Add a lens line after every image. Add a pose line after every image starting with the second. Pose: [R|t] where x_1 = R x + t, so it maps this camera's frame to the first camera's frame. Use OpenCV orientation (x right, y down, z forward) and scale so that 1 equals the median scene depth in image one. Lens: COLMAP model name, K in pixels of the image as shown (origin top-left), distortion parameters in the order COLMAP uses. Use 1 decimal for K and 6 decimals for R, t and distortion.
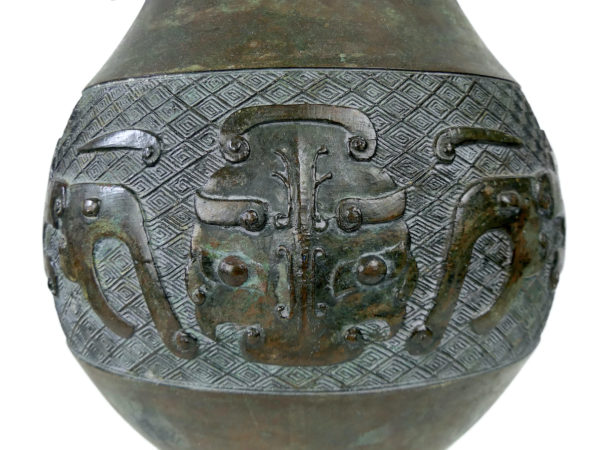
lens RADIAL K [[667.6, 0, 300.0], [0, 667.6, 225.0], [0, 0, 1]] dist [-0.109323, -0.007579]
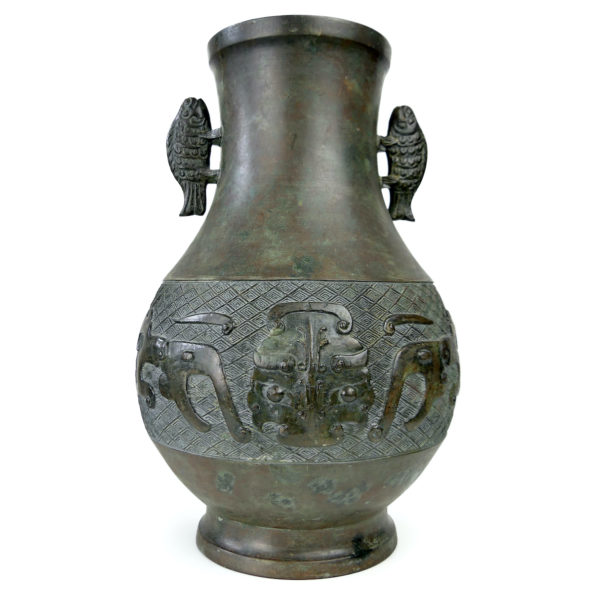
lens RADIAL K [[600.5, 0, 300.0], [0, 600.5, 300.0], [0, 0, 1]] dist [0.004821, 0.005922]
pose [[0.998209, 0.014621, 0.058017, -0.125698], [-0.009532, 0.996160, -0.087033, -0.043693], [-0.059067, 0.086324, 0.994515, -0.646834]]
